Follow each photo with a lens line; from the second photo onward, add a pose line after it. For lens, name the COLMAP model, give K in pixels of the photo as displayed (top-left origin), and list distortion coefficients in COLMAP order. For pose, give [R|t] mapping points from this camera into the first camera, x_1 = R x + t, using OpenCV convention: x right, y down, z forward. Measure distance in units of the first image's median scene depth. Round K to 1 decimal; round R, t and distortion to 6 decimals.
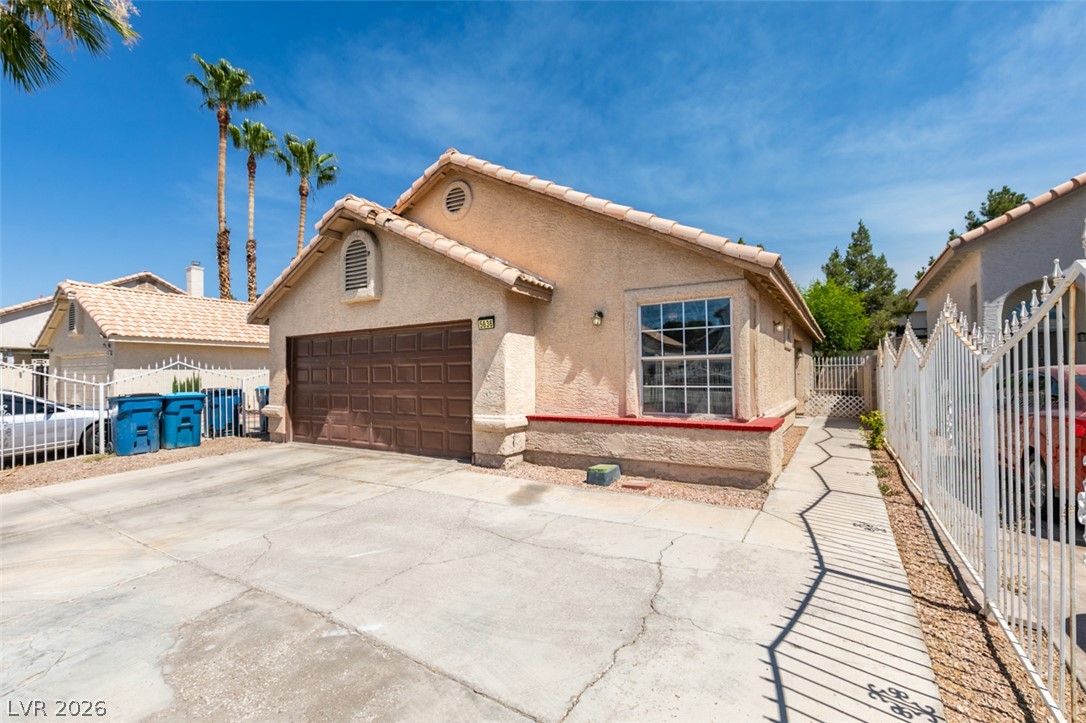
lens RADIAL K [[484.9, 0, 540.9], [0, 484.9, 363.1], [0, 0, 1]] dist [0.002285, -0.001224]
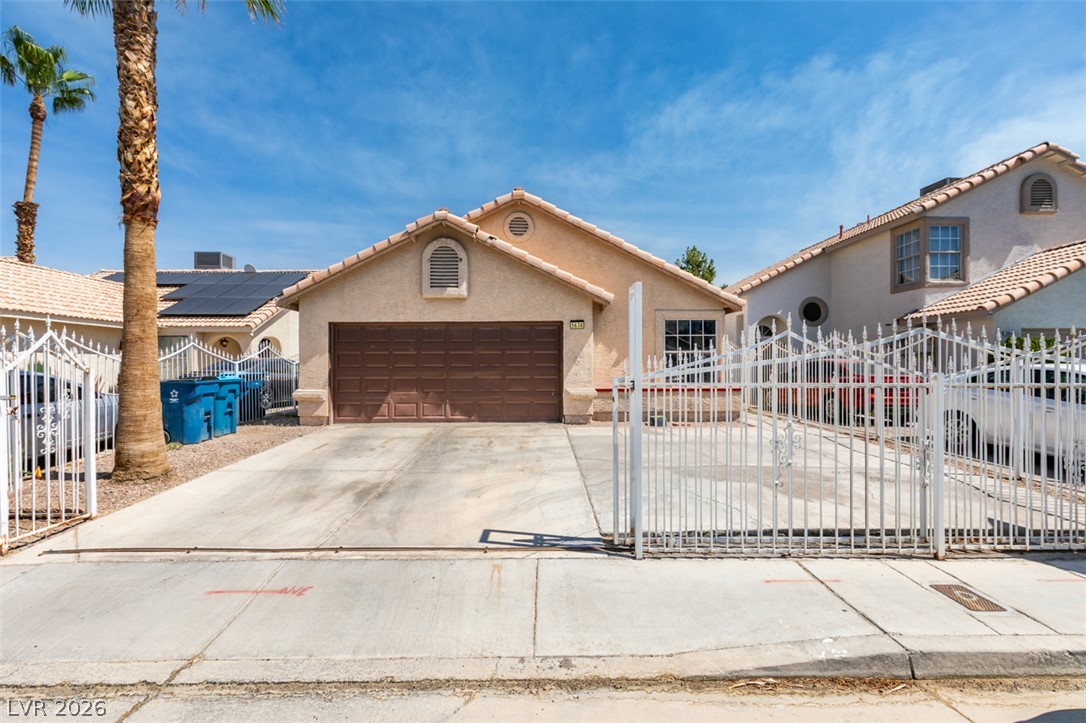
lens RADIAL K [[490.6, 0, 544.2], [0, 490.6, 361.8], [0, 0, 1]] dist [0.002240, 0.000010]
pose [[0.840533, 0.012378, 0.541619, -0.865445], [-0.017561, 0.999836, 0.004402, 0.020823], [-0.541475, -0.013211, 0.840613, -0.155722]]
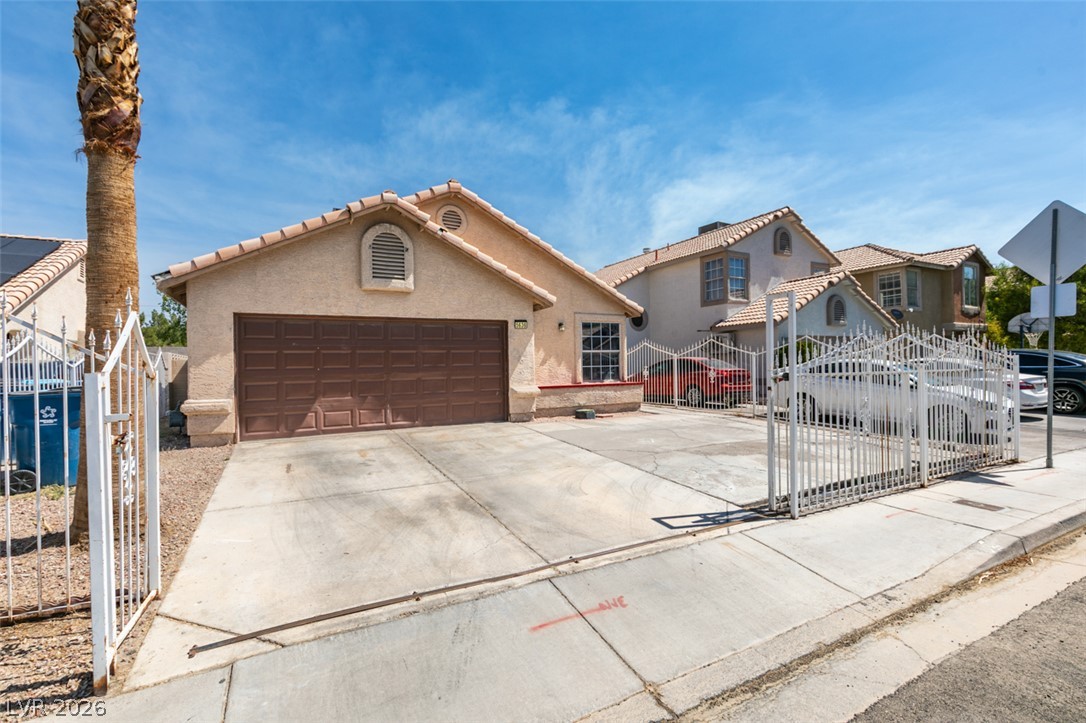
lens RADIAL K [[484.9, 0, 540.9], [0, 484.9, 363.1], [0, 0, 1]] dist [0.002285, -0.001224]
pose [[0.500583, 0.005681, 0.865670, -1.191559], [-0.007986, 0.999966, -0.001944, 0.033042], [-0.865651, -0.005940, 0.500612, 0.183785]]
